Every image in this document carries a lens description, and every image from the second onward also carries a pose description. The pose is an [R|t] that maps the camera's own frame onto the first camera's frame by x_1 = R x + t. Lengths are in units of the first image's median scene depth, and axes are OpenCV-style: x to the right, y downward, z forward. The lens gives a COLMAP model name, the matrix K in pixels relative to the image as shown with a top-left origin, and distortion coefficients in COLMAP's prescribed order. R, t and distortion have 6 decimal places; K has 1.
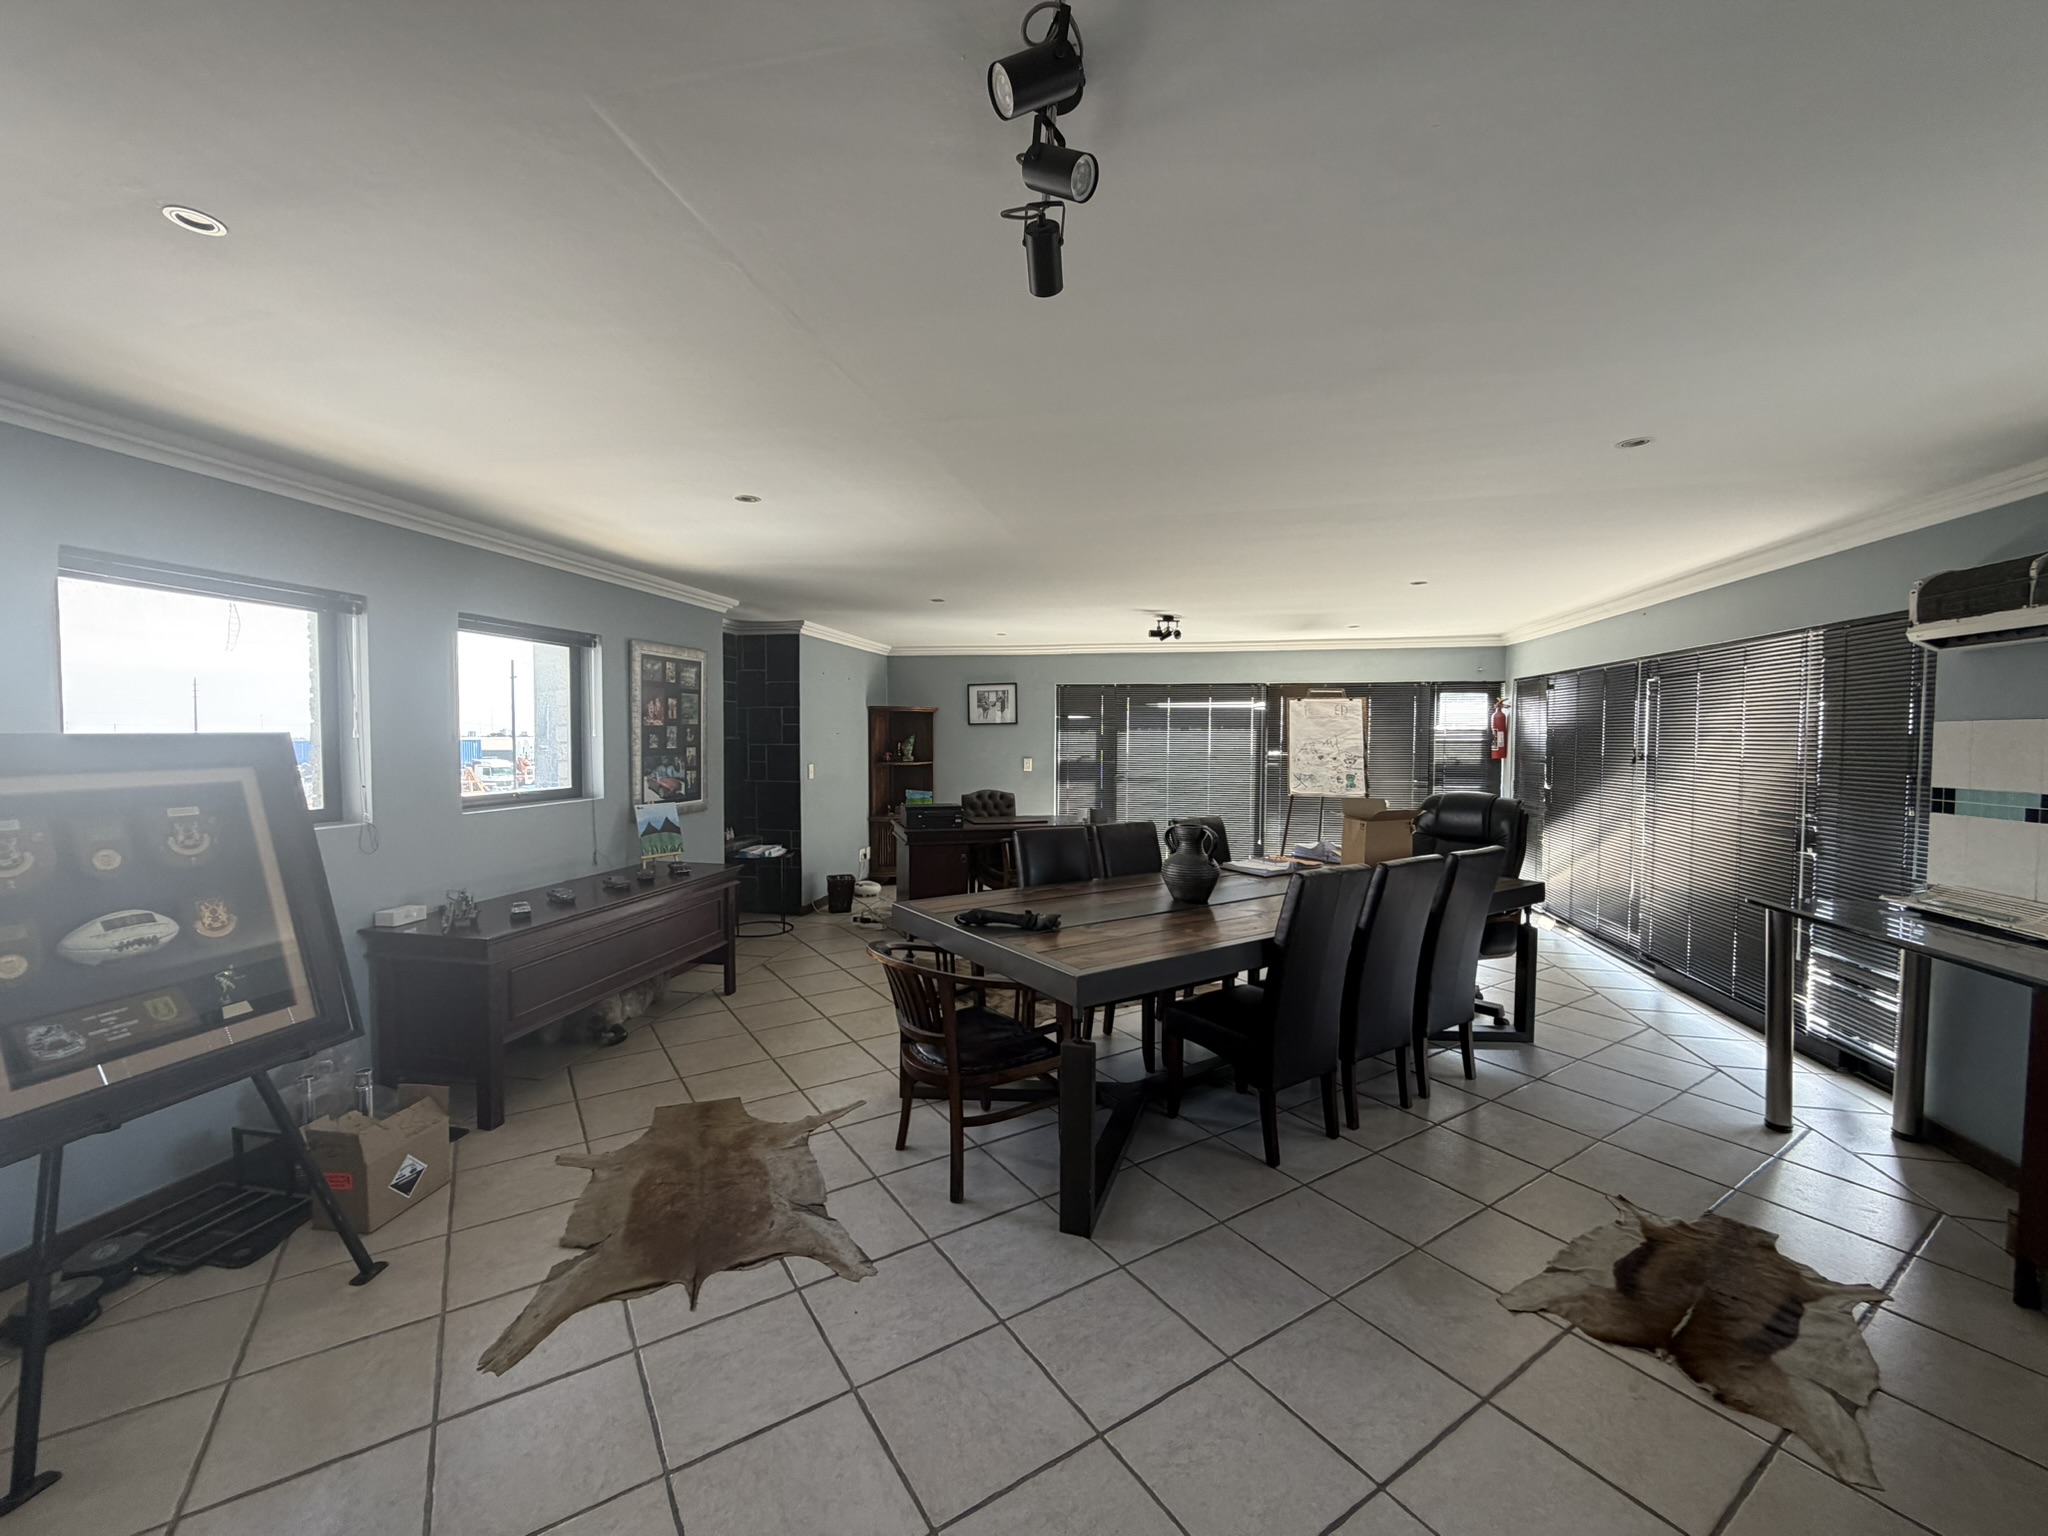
lens RADIAL K [[814.5, 0, 1024.0], [0, 814.5, 768.0], [0, 0, 1]] dist [-0.000028, -0.000028]
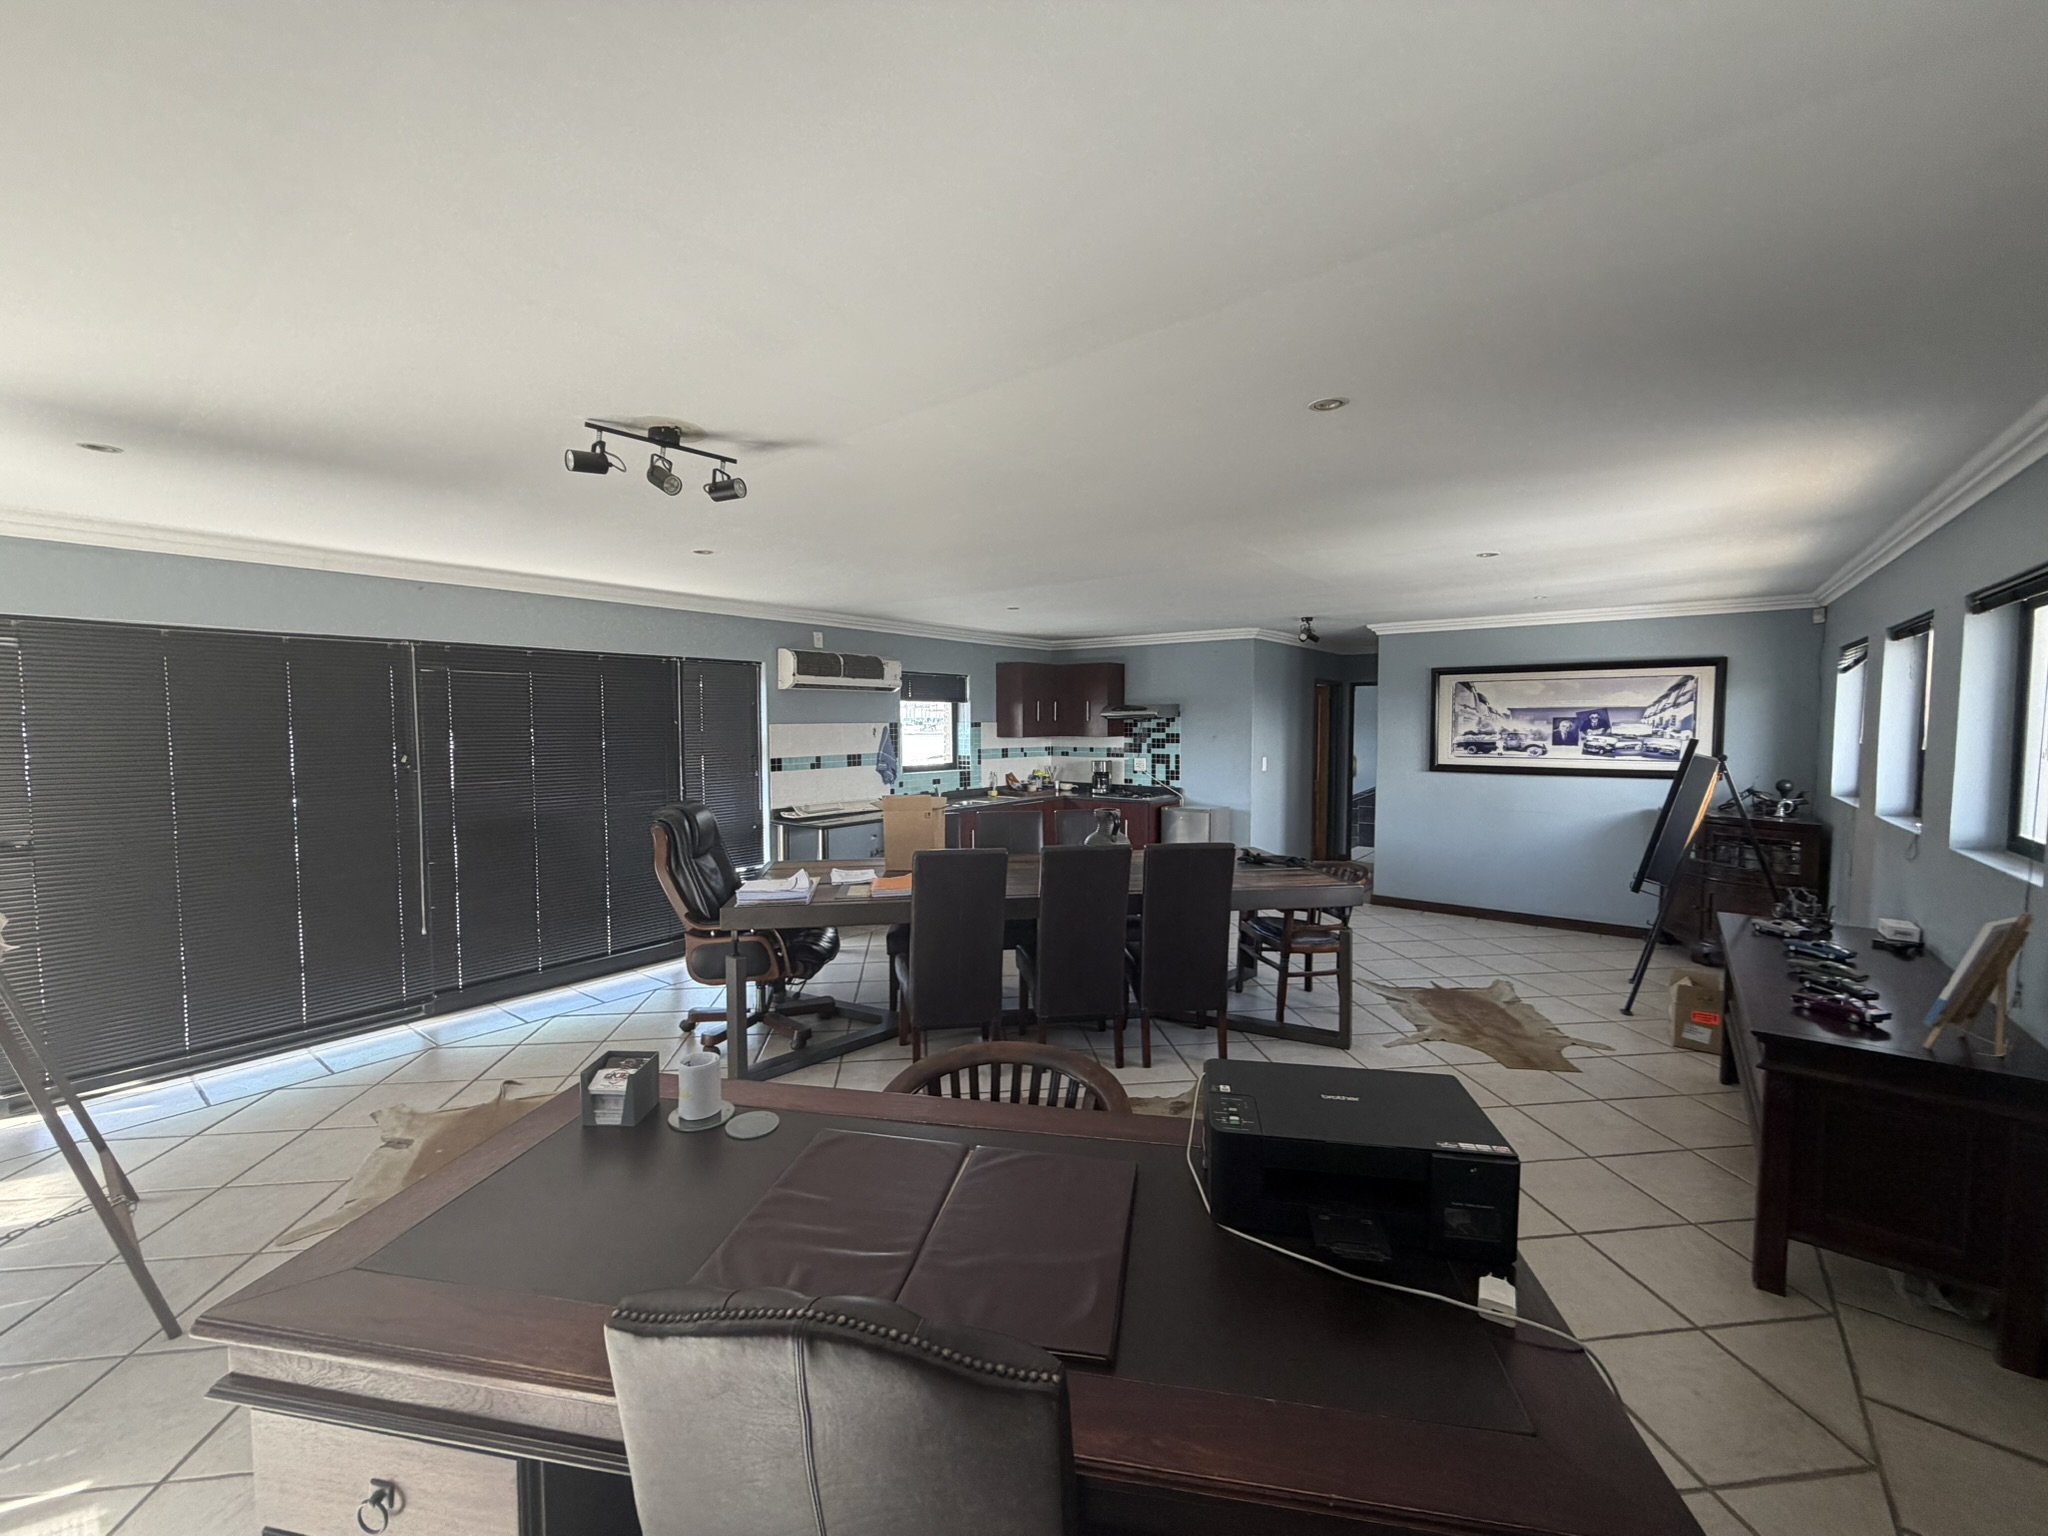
lens RADIAL K [[814.5, 0, 1024.0], [0, 814.5, 768.0], [0, 0, 1]] dist [-0.000028, -0.000028]
pose [[-0.896568, -0.027262, 0.442067, -0.280368], [0.016468, 0.995362, 0.094783, -0.135274], [-0.442600, 0.092259, -0.891960, 2.627554]]
